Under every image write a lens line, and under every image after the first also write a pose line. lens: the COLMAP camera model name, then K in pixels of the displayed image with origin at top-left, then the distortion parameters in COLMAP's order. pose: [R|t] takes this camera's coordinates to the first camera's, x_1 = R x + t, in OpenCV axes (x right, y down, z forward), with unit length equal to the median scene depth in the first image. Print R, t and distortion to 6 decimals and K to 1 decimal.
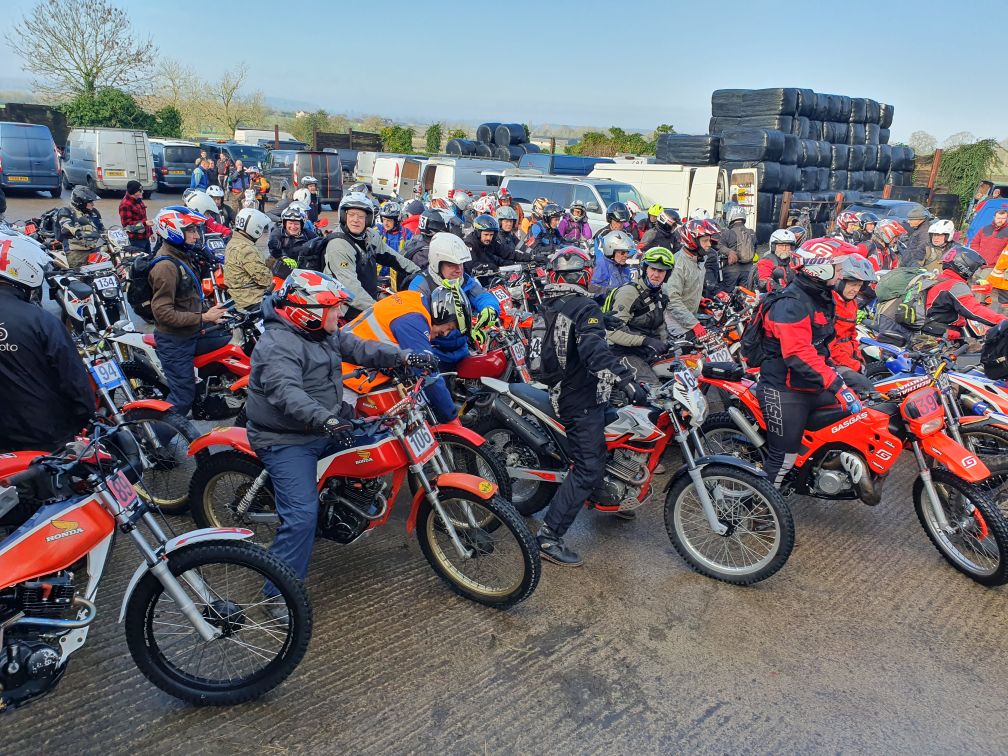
lens RADIAL K [[773.7, 0, 507.5], [0, 773.7, 374.4], [0, 0, 1]] dist [0.026998, -0.004238]
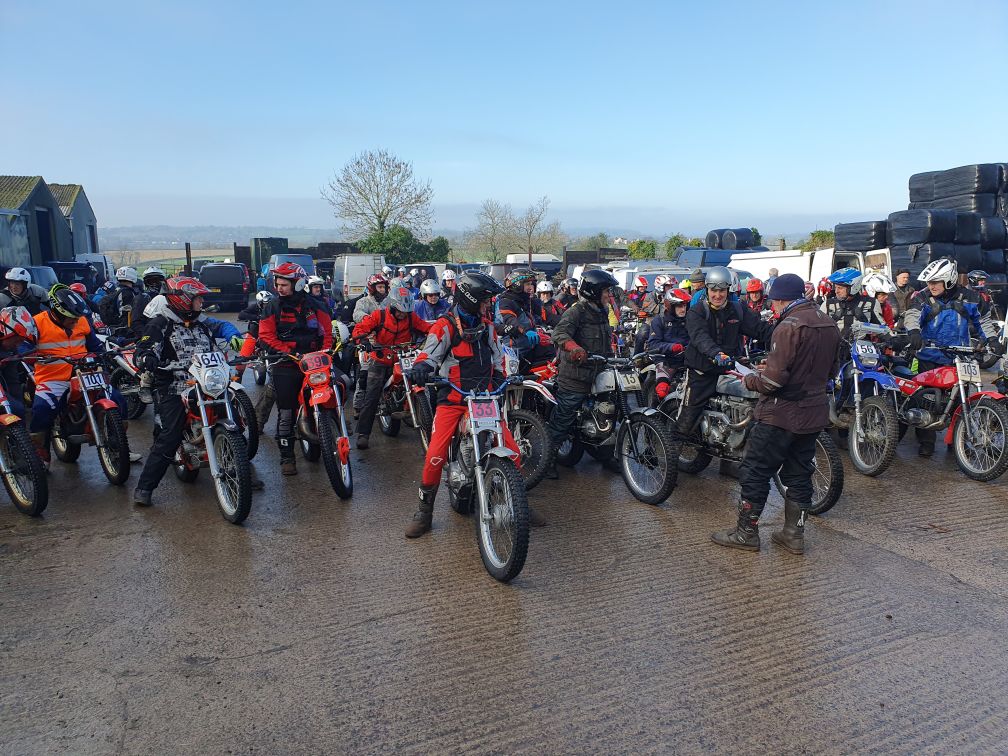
lens RADIAL K [[773.7, 0, 513.4], [0, 773.7, 383.8], [0, 0, 1]] dist [0.026998, -0.004238]
pose [[0.925529, 0.003607, -0.378659, 0.195699], [-0.054938, 0.990654, -0.124845, 0.028809], [0.374670, 0.136351, 0.917078, -0.004661]]
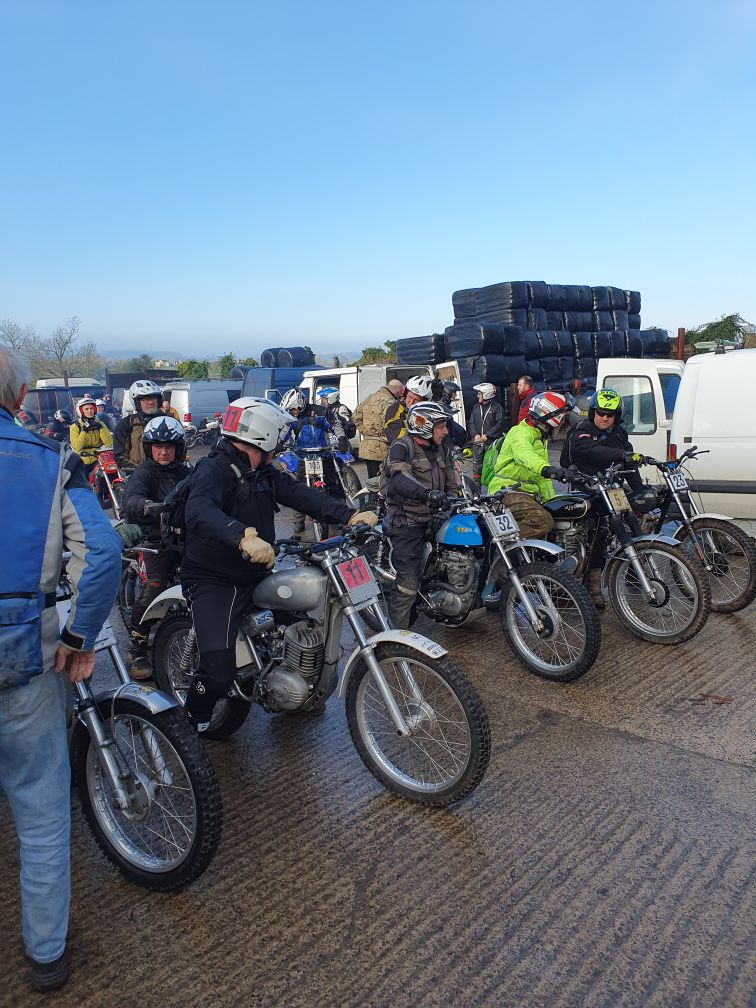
lens RADIAL K [[773.7, 0, 391.1], [0, 773.7, 491.6], [0, 0, 1]] dist [0.026998, -0.004238]
pose [[0.995126, -0.096522, 0.020175, 0.156145], [0.098355, 0.986239, -0.132888, 0.007901], [-0.007071, 0.134225, 0.990926, 0.065707]]
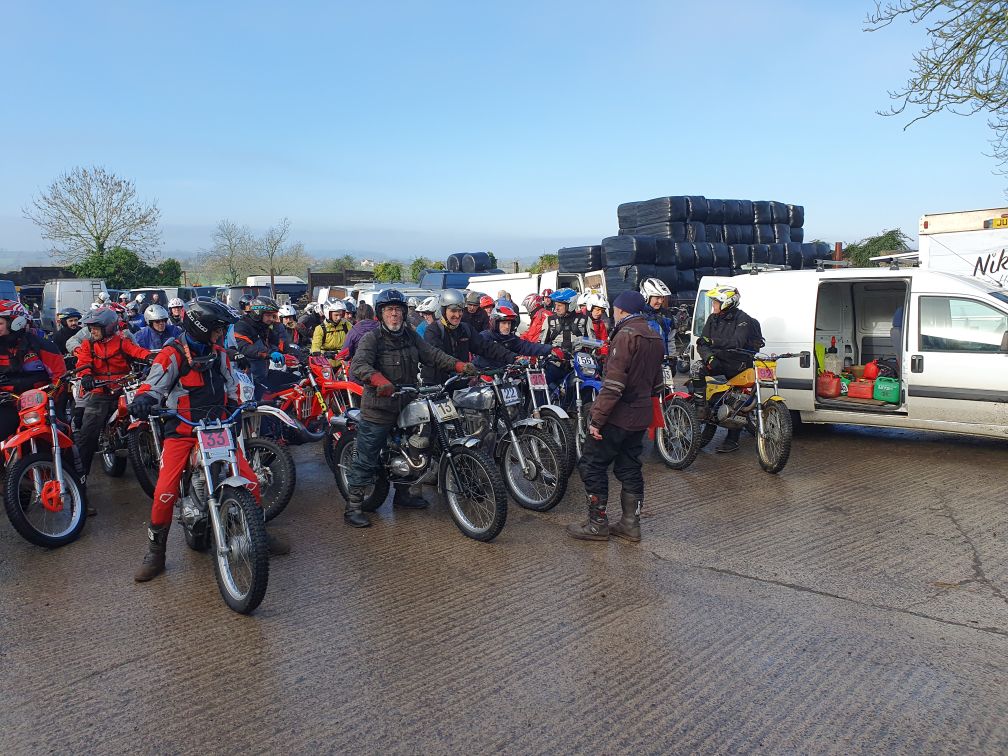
lens RADIAL K [[773.7, 0, 493.7], [0, 773.7, 368.3], [0, 0, 1]] dist [0.026998, -0.004238]
pose [[0.993734, -0.058626, -0.095157, 0.201342], [0.041460, 0.984001, -0.173274, 0.030087], [0.103793, 0.168243, 0.980266, -0.010362]]
